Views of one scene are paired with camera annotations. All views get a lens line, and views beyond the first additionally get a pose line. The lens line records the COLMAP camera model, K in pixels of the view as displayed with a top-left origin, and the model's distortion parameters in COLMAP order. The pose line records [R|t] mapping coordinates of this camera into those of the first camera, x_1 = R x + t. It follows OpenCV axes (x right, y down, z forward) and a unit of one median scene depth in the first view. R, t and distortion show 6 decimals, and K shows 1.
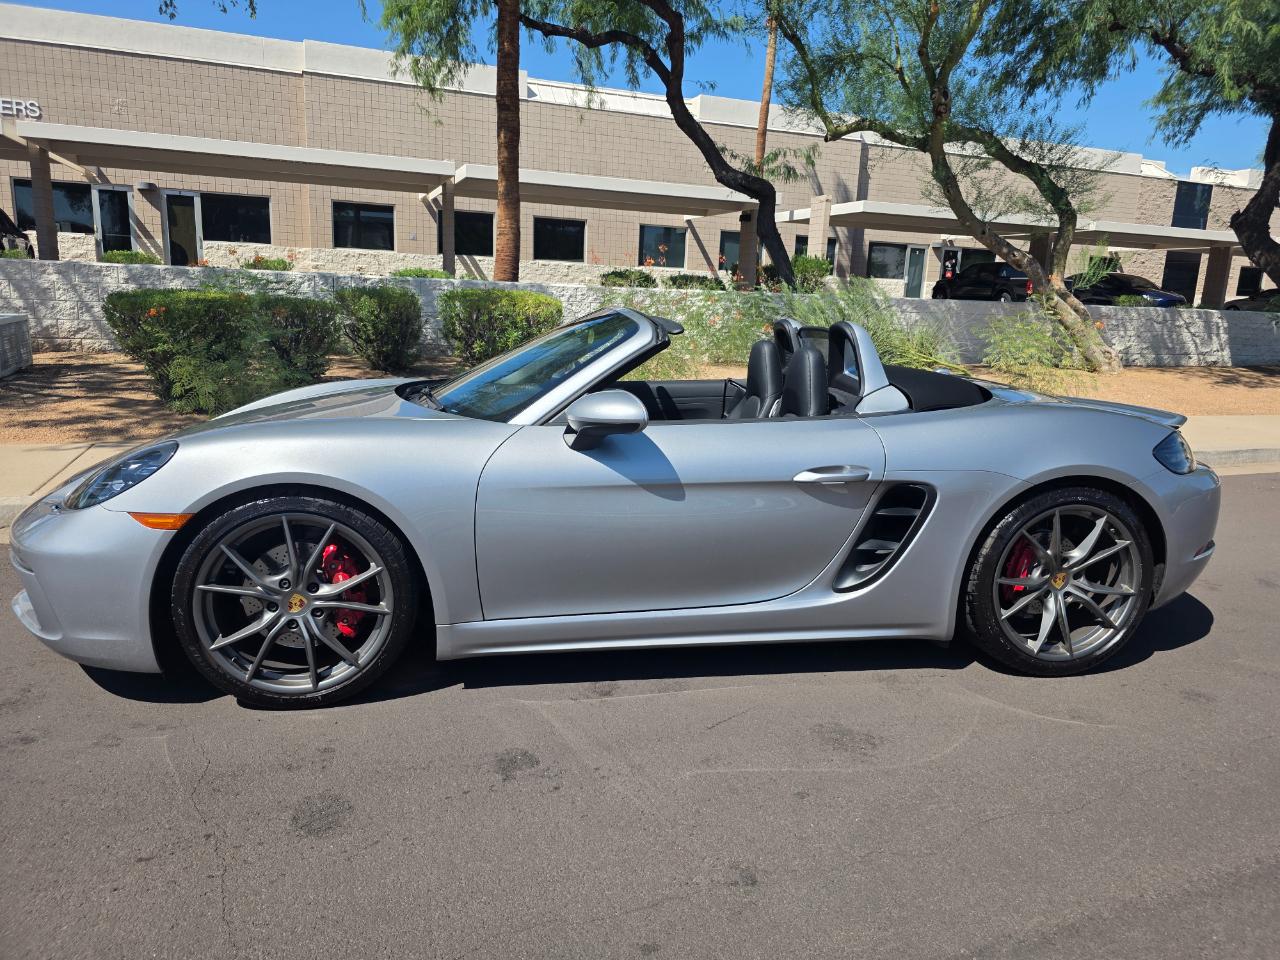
lens RADIAL K [[875.9, 0, 646.0], [0, 875.9, 483.3], [0, 0, 1]] dist [0.047361, -0.044300]
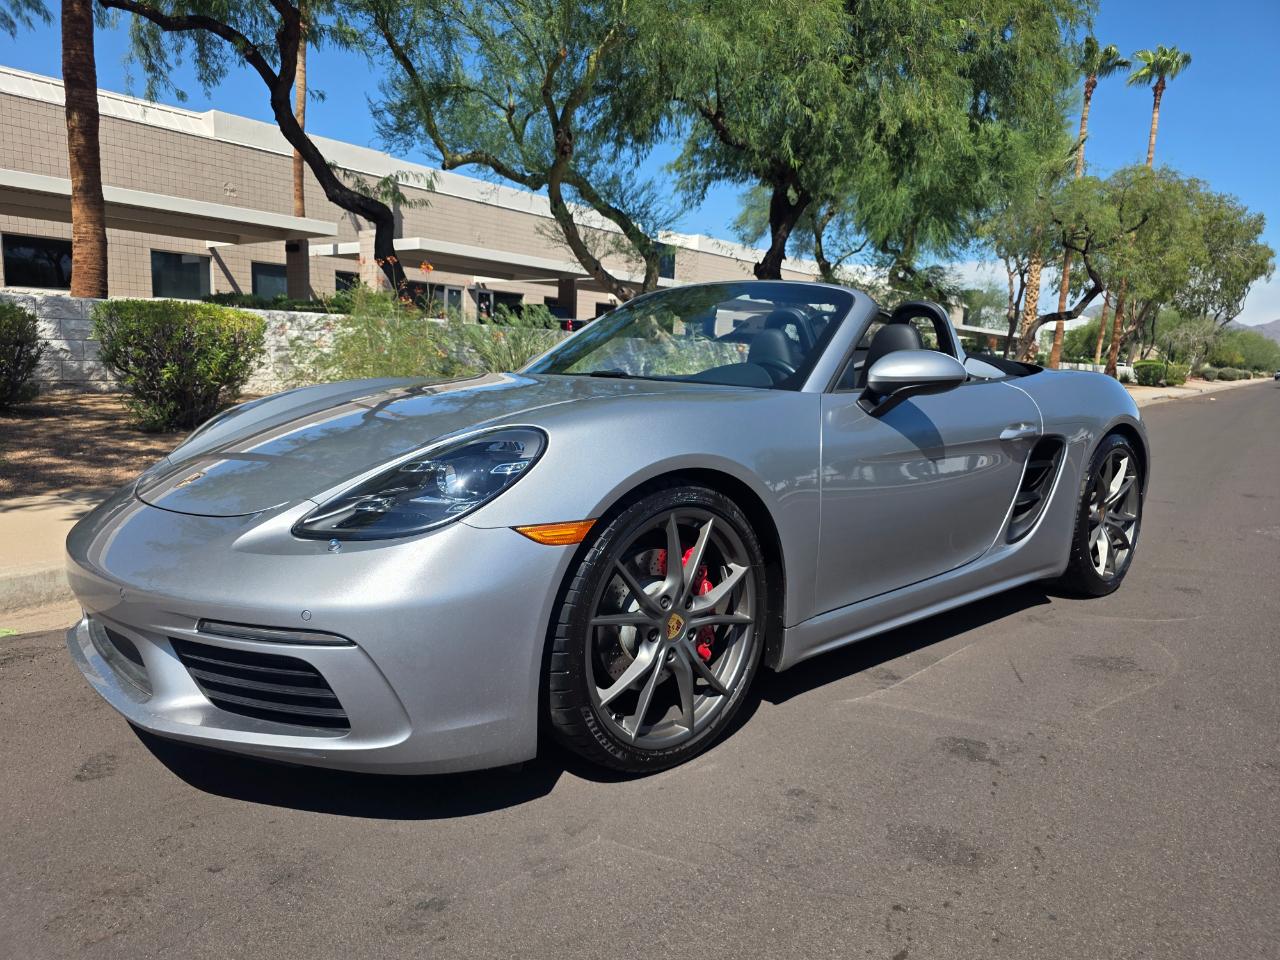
lens RADIAL K [[883.6, 0, 635.0], [0, 883.6, 485.1], [0, 0, 1]] dist [0.045630, -0.049518]
pose [[0.843567, -0.087794, 0.529800, -0.165389], [0.115037, 0.993187, -0.018582, 0.004768], [-0.524559, 0.076622, 0.847919, 0.070675]]
